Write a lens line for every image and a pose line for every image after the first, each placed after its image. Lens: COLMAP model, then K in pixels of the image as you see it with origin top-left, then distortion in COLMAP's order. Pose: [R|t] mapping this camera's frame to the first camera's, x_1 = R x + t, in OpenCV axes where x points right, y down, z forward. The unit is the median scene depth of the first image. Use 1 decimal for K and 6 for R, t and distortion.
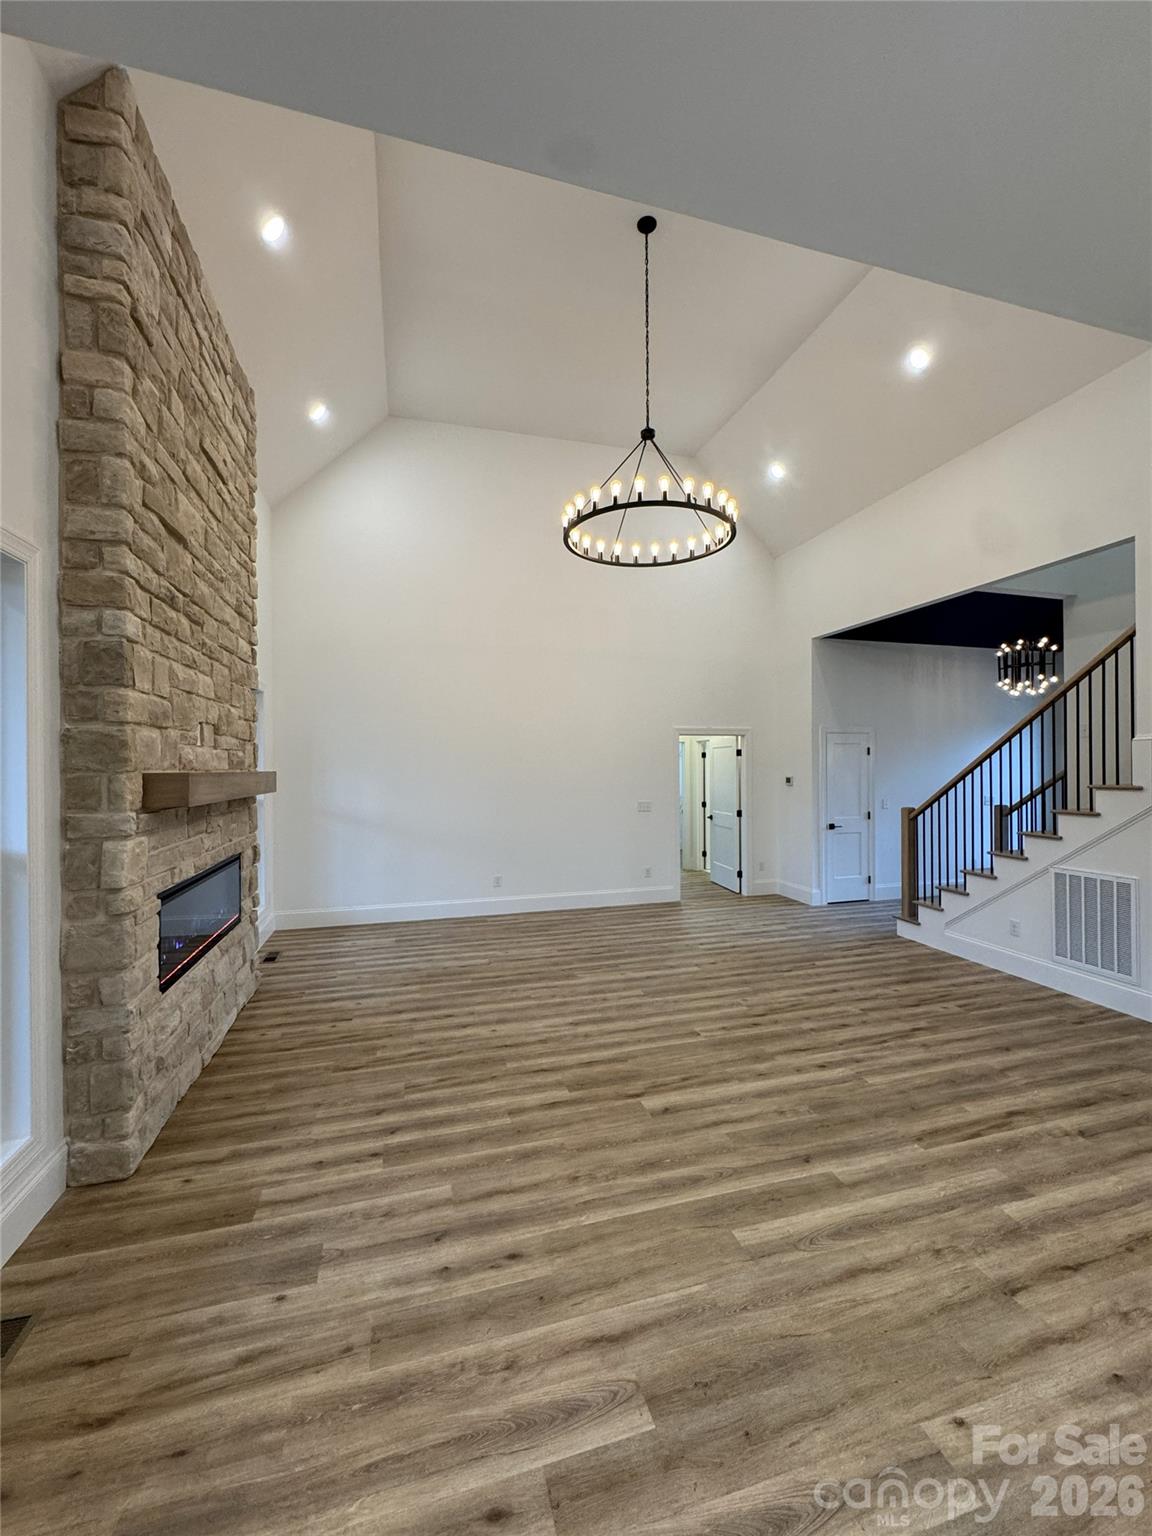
lens RADIAL K [[613.1, 0, 579.8], [0, 613.1, 767.1], [0, 0, 1]] dist [-0.002801, -0.000289]
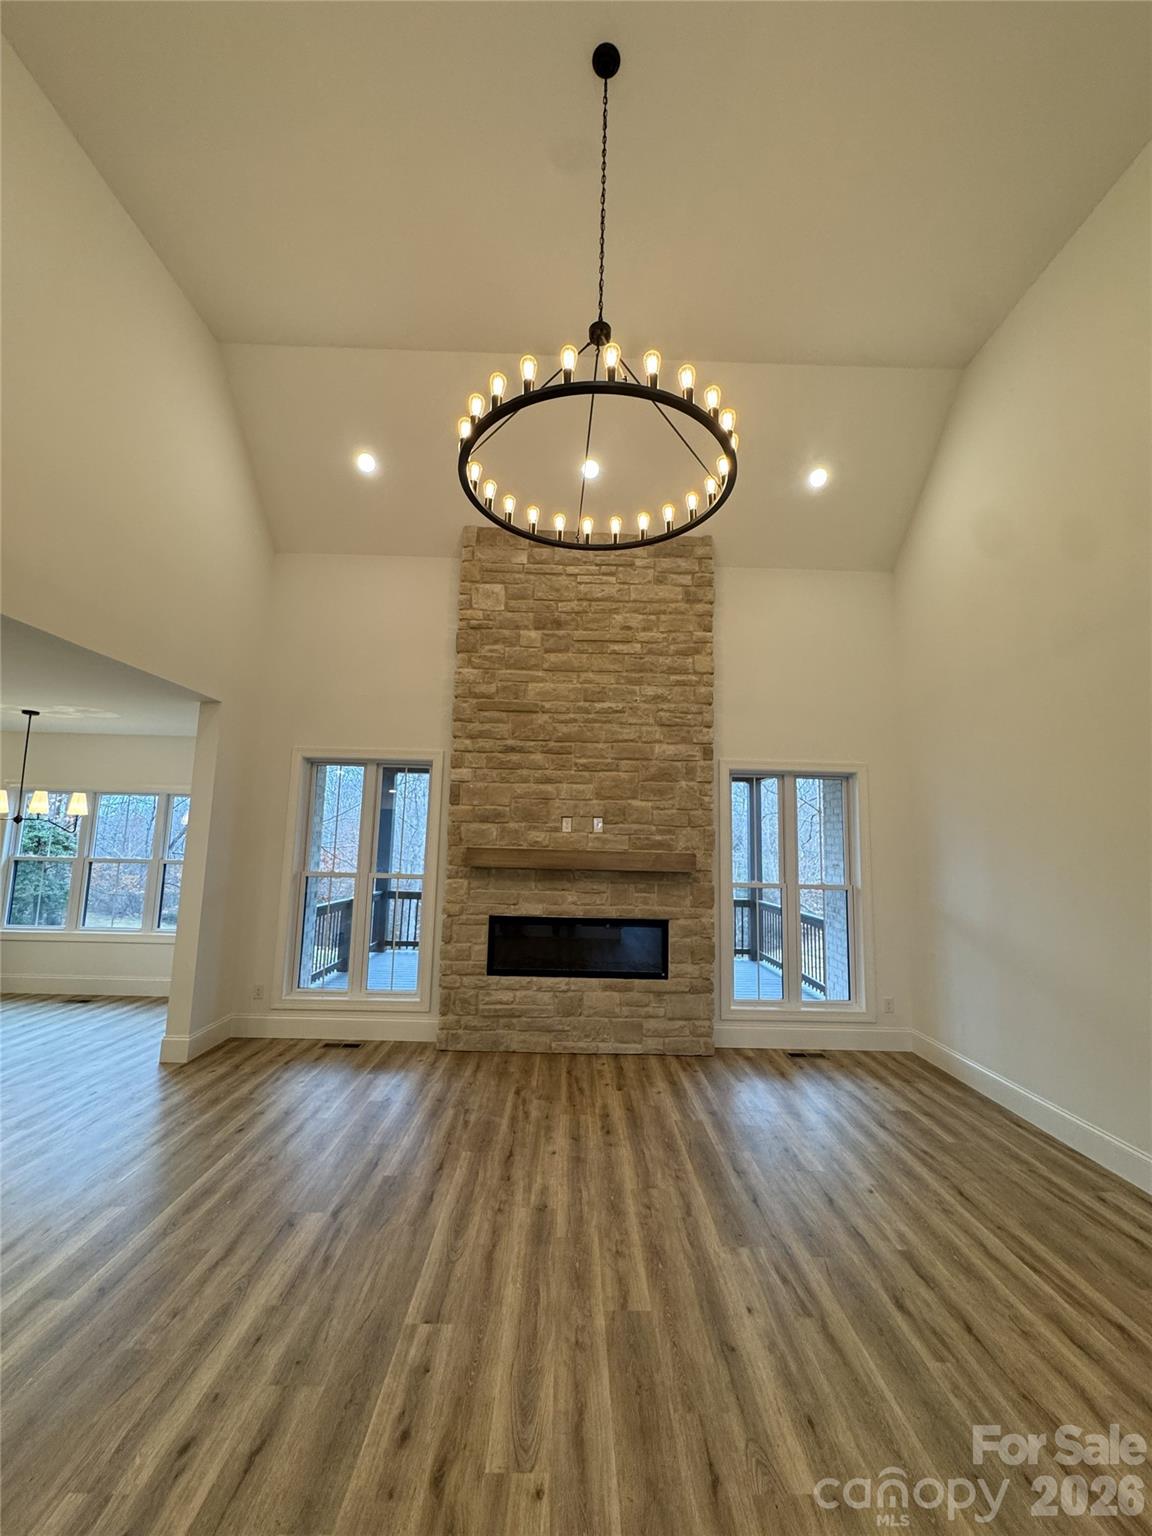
lens RADIAL K [[613.1, 0, 579.8], [0, 613.1, 767.1], [0, 0, 1]] dist [-0.002801, -0.000289]
pose [[-0.259078, -0.123786, -0.957891, 0.720810], [-0.023603, 0.992268, -0.121845, -0.008704], [0.965568, -0.008958, -0.259996, 1.214518]]
